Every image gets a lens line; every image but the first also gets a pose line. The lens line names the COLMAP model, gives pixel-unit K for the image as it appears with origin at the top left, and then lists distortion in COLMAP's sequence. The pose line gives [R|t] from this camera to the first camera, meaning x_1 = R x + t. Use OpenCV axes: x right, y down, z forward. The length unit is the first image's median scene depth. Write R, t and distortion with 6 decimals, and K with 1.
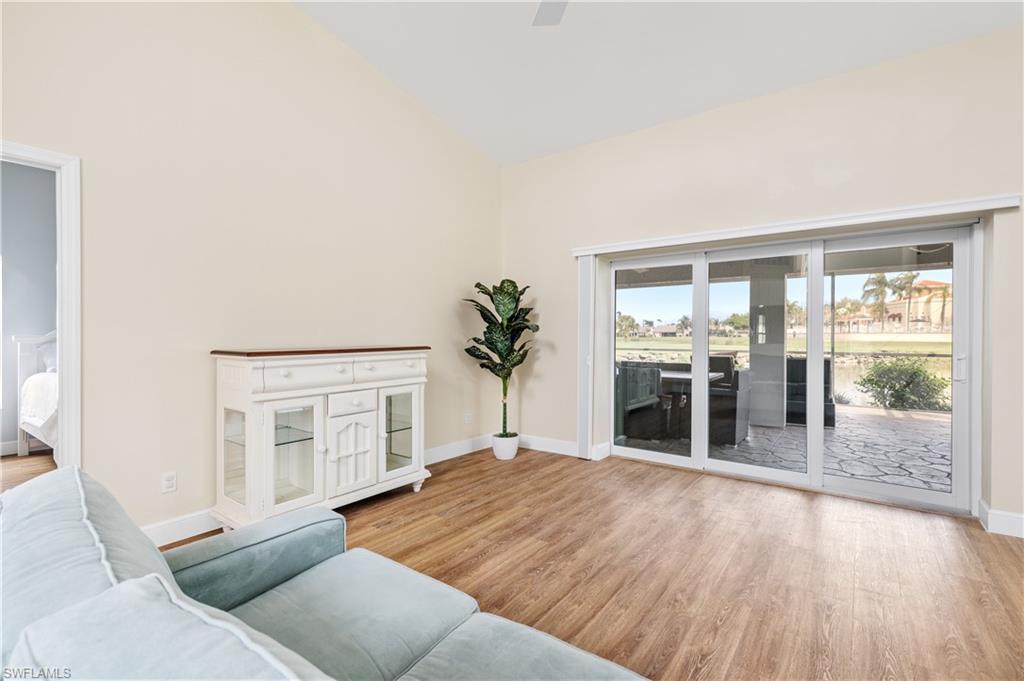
lens RADIAL K [[465.8, 0, 512.0], [0, 465.8, 340.5], [0, 0, 1]] dist [0.002193, 0.000044]
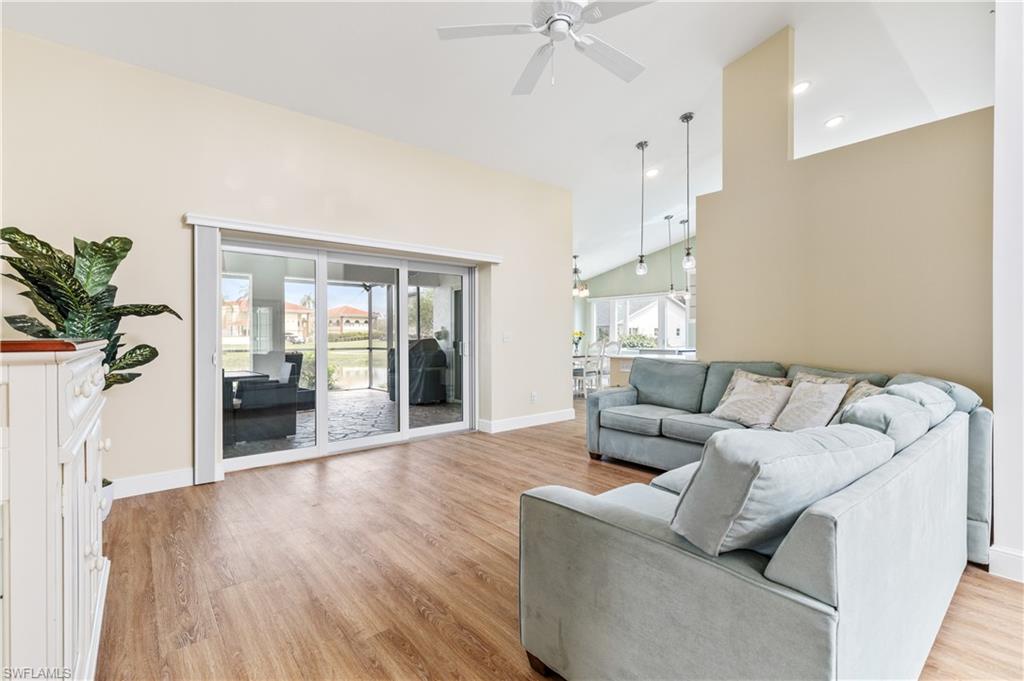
lens RADIAL K [[459.4, 0, 525.6], [0, 459.4, 341.4], [0, 0, 1]] dist [-0.000617, -0.000217]
pose [[0.211940, -0.011262, 0.977218, -0.695009], [0.016855, 0.999827, 0.007867, 0.020042], [-0.977137, 0.014804, 0.212093, 0.417944]]
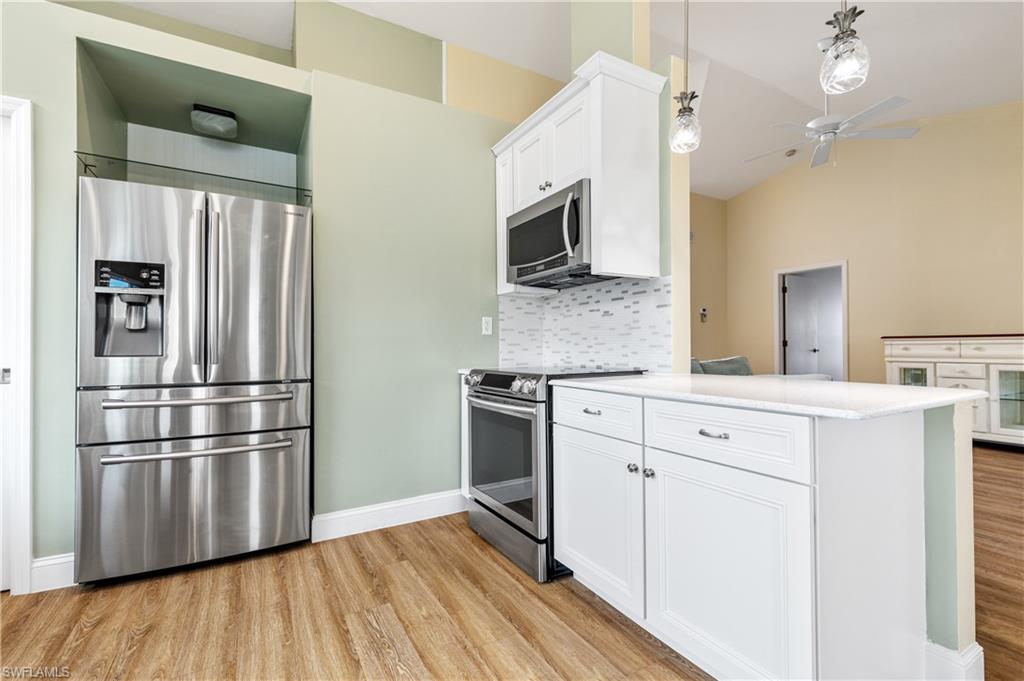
lens RADIAL K [[462.1, 0, 518.7], [0, 462.1, 339.6], [0, 0, 1]] dist [0.002931, 0.000208]
pose [[-0.388316, -0.006496, -0.921503, 1.537239], [-0.005935, 0.999972, -0.004548, 0.046016], [0.921507, 0.003703, -0.388344, 0.252024]]
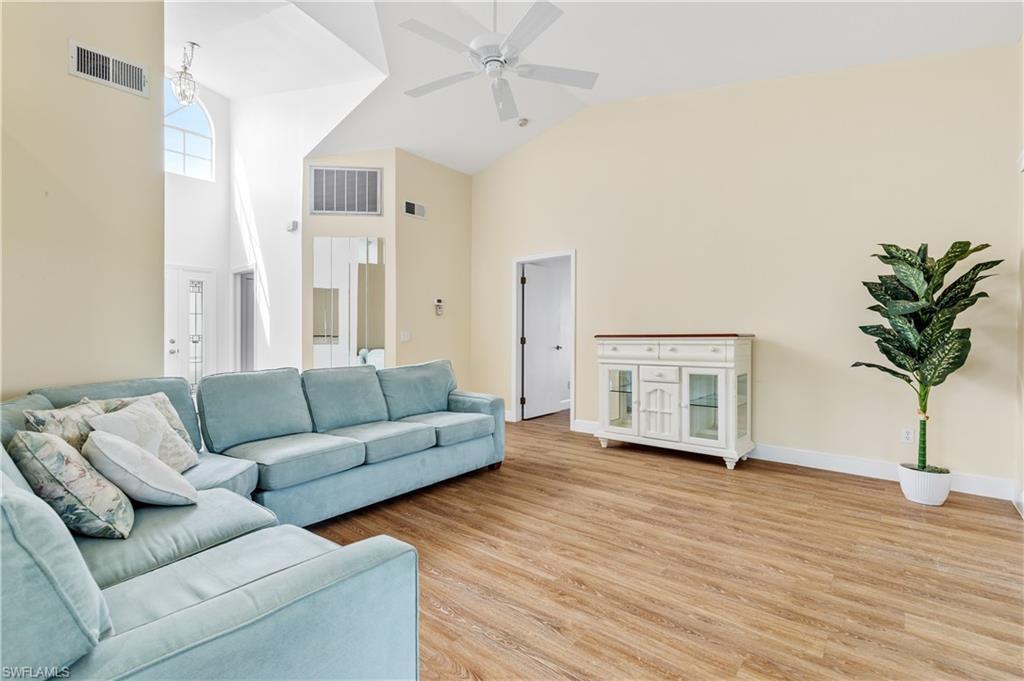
lens RADIAL K [[461.0, 0, 512.0], [0, 461.0, 340.5], [0, 0, 1]] dist [0.003714, 0.000479]
pose [[-0.060399, 0.015949, -0.998047, 0.991669], [-0.008123, 0.999831, 0.016470, 0.015384], [0.998141, 0.009102, -0.060259, 0.625333]]
